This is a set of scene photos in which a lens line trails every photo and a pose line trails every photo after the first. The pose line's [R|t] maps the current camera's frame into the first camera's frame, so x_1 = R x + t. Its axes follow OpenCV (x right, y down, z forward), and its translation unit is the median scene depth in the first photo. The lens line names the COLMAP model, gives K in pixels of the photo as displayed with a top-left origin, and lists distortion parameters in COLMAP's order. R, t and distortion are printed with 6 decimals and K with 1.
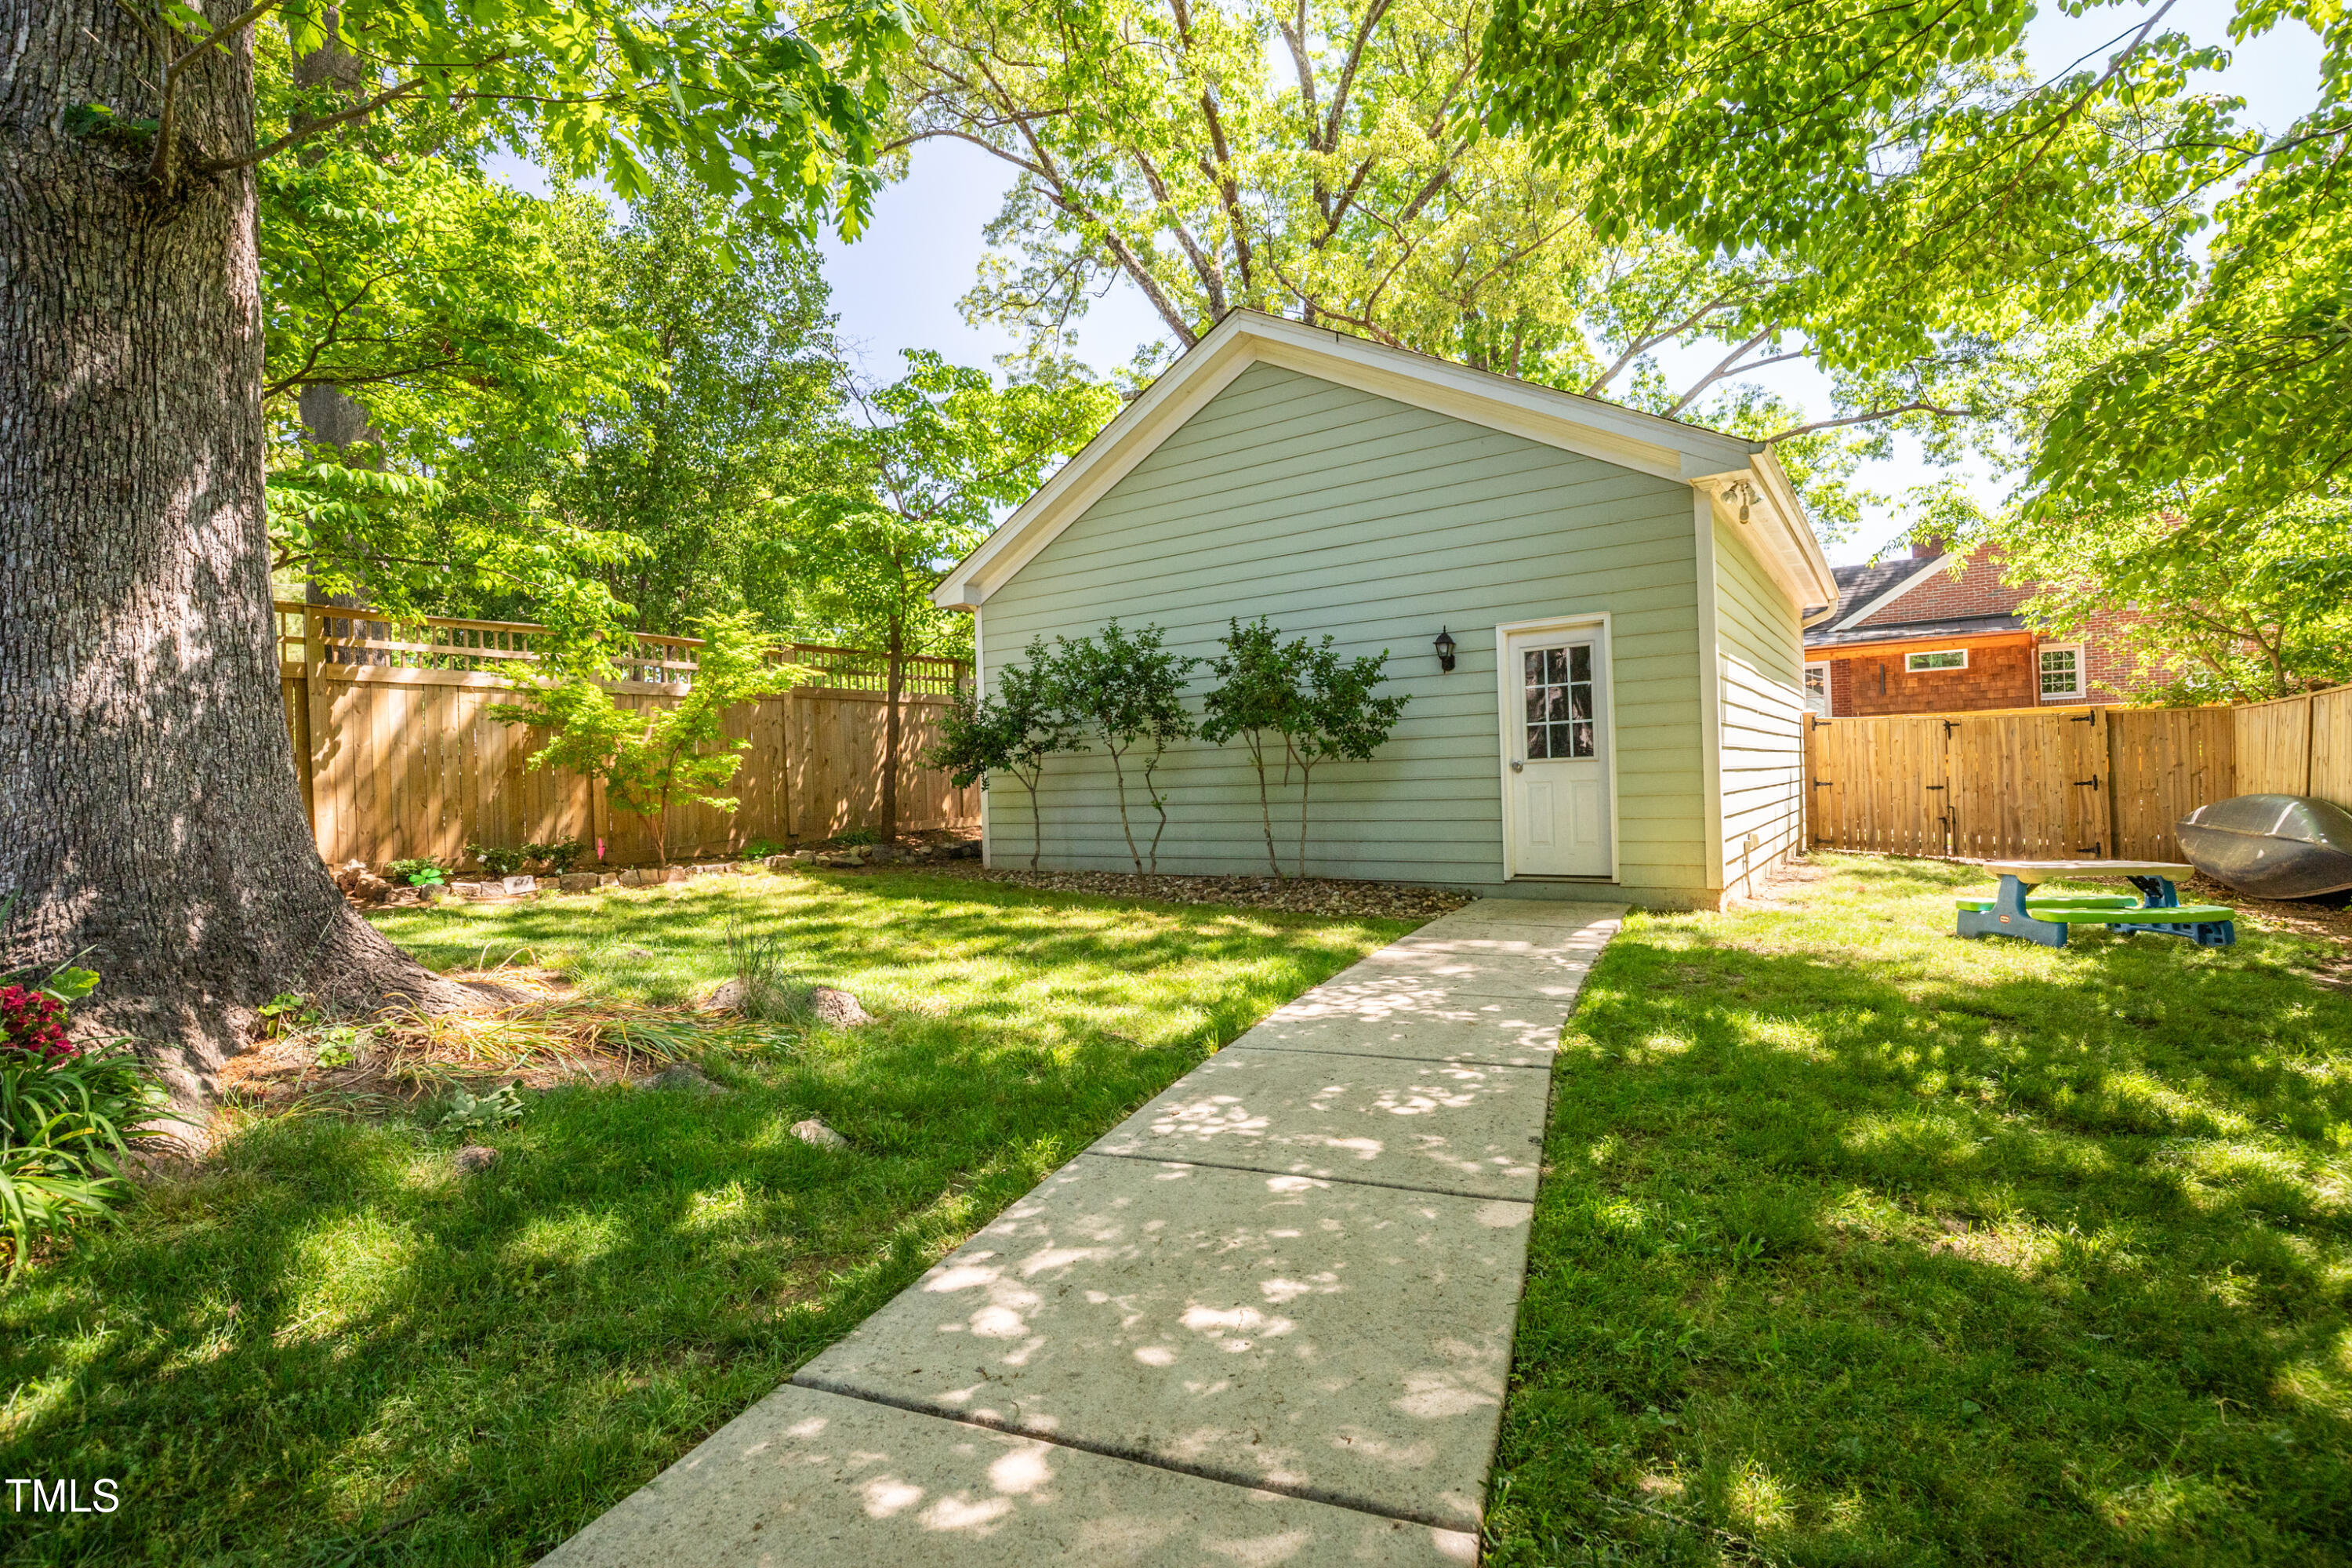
lens RADIAL K [[1082.6, 0, 1176.0], [0, 1082.6, 784.0], [0, 0, 1]] dist [-0.039585, 0.007668]
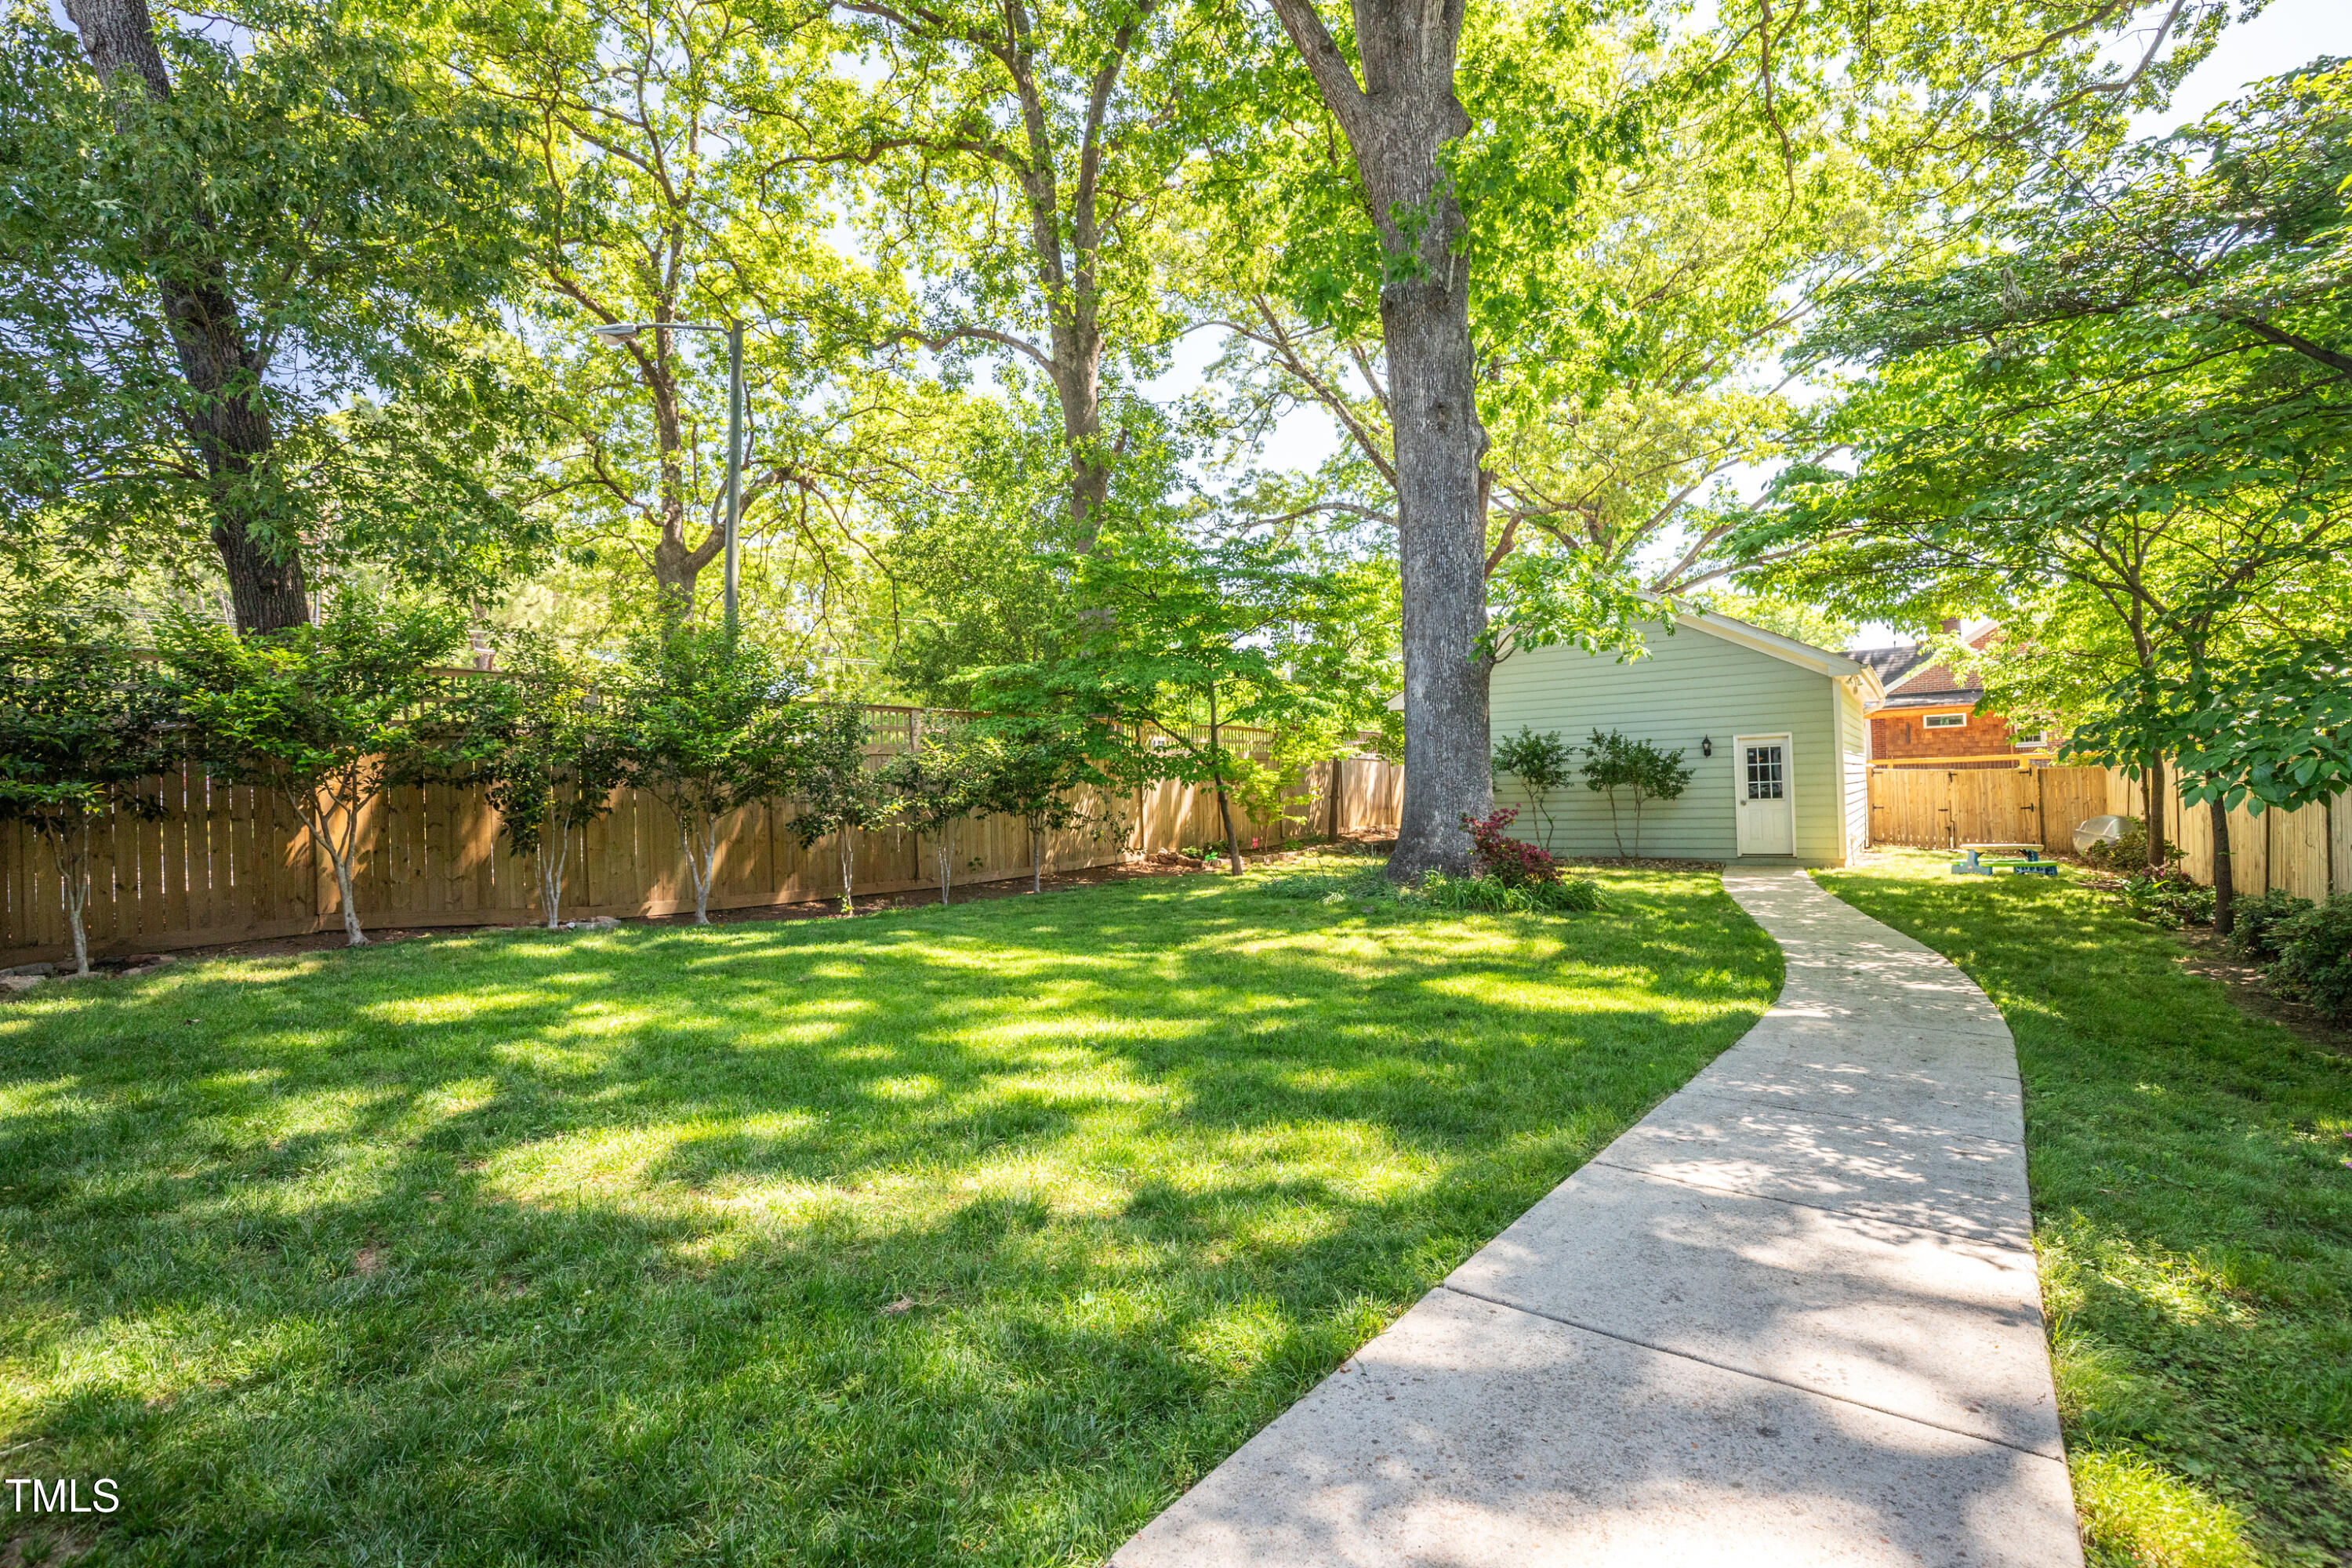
lens RADIAL K [[1082.6, 0, 1176.0], [0, 1082.6, 784.0], [0, 0, 1]] dist [-0.039585, 0.007668]
pose [[0.999968, -0.000796, -0.007899, -0.712695], [0.000715, 0.999947, -0.010317, -0.029333], [0.007906, 0.010311, 0.999916, -1.009589]]
